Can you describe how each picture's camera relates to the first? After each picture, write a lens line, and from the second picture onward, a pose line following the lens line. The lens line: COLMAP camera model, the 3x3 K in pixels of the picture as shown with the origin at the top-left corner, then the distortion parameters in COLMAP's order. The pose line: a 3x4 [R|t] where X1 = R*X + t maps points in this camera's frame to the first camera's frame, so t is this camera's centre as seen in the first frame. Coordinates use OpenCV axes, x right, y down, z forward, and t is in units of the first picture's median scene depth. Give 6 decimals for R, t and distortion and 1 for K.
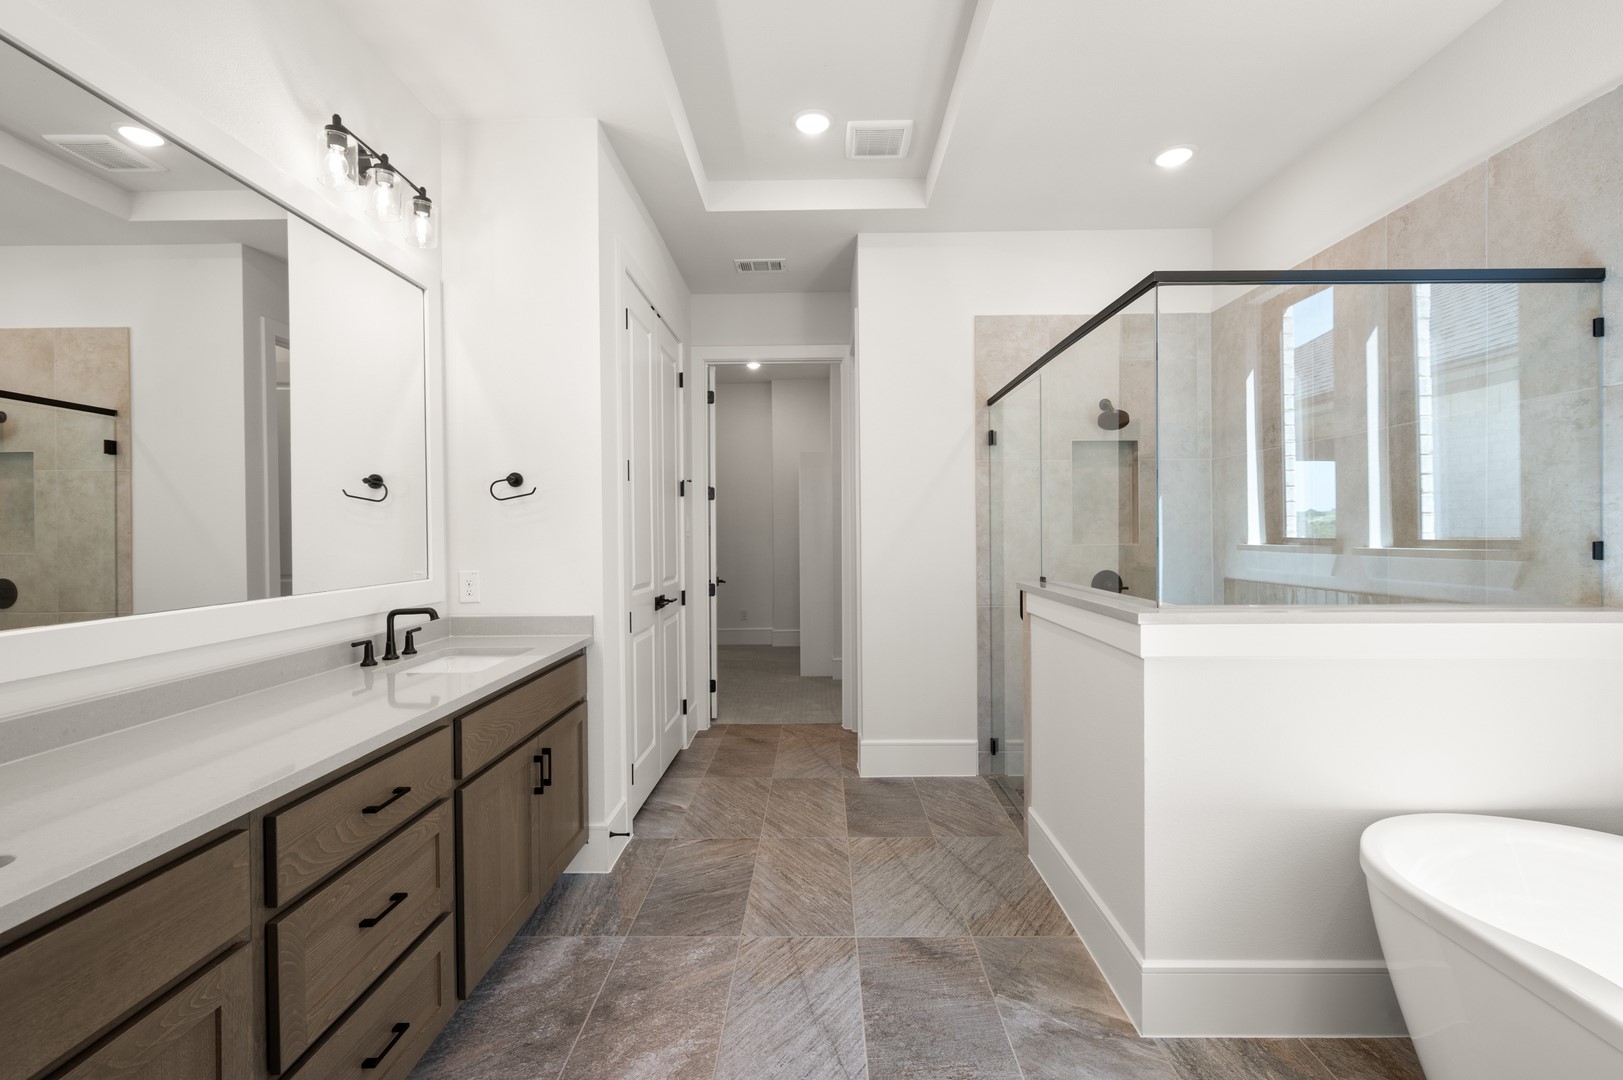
lens RADIAL K [[716.0, 0, 813.7], [0, 716.0, 535.2], [0, 0, 1]] dist [0.000722, -0.000110]
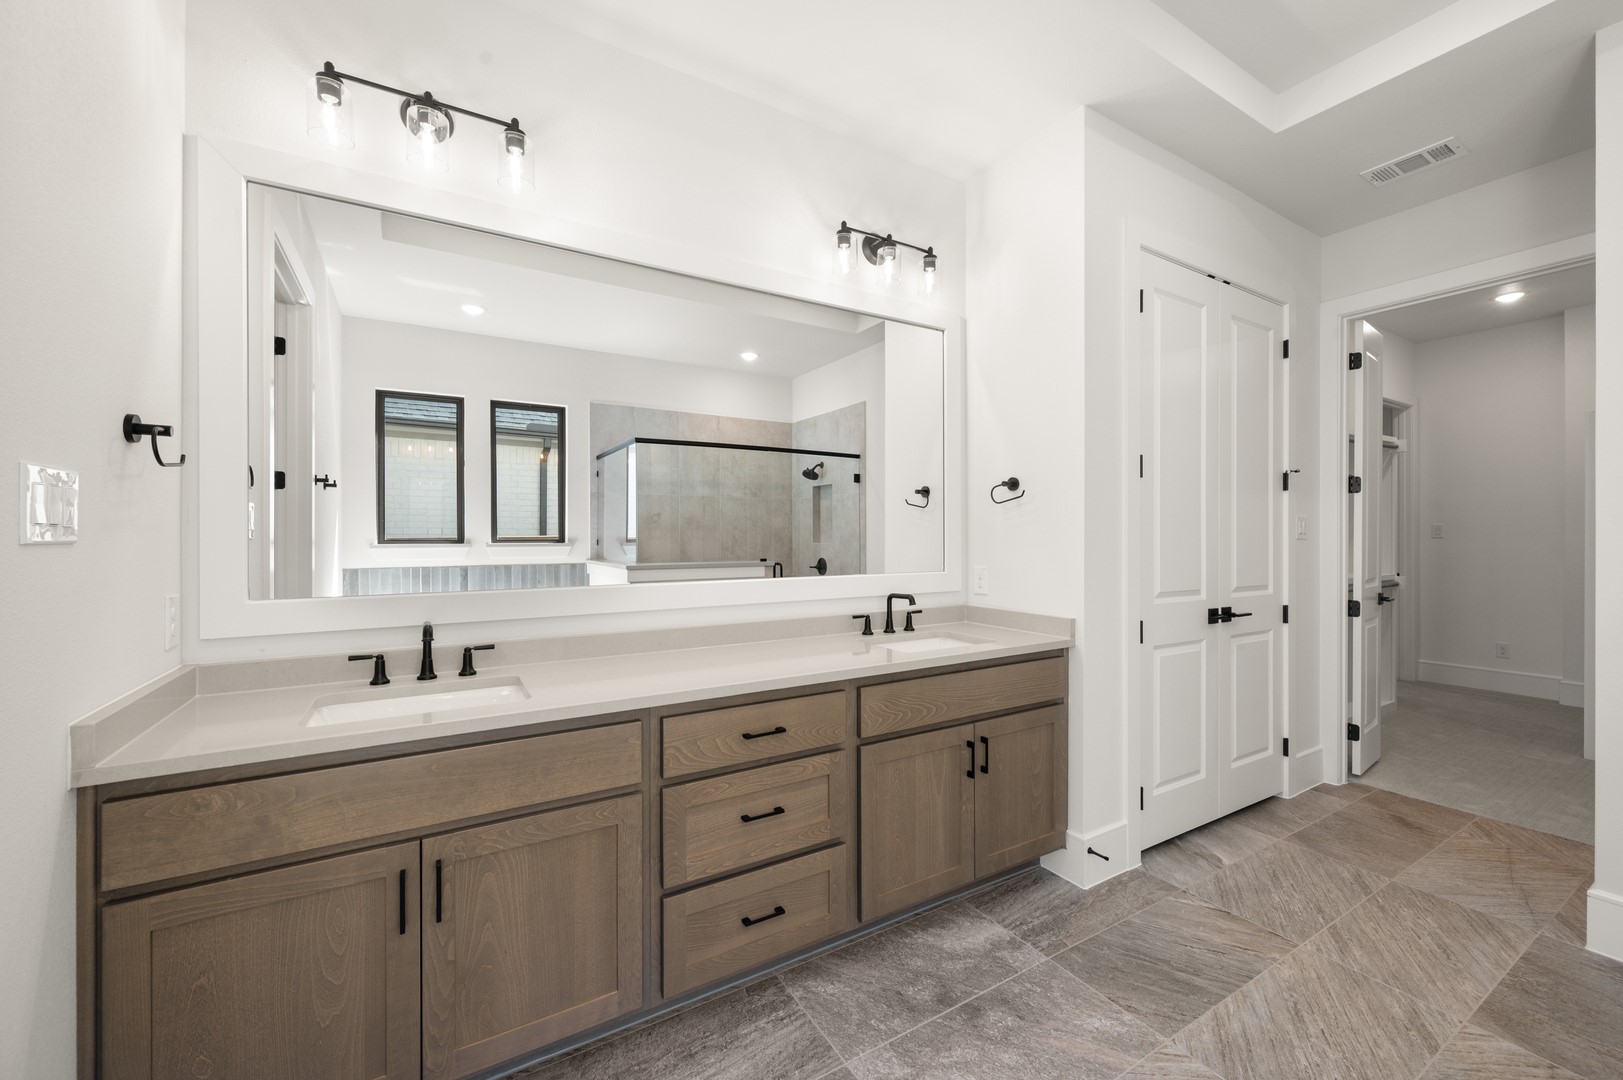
lens RADIAL K [[639.4, 0, 815.6], [0, 639.4, 535.6], [0, 0, 1]] dist [0.000194, 0.000558]
pose [[0.526757, 0.009327, -0.849965, 0.244216], [-0.009274, 0.999943, 0.005225, -0.002279], [0.849966, 0.005130, 0.526813, 0.239935]]
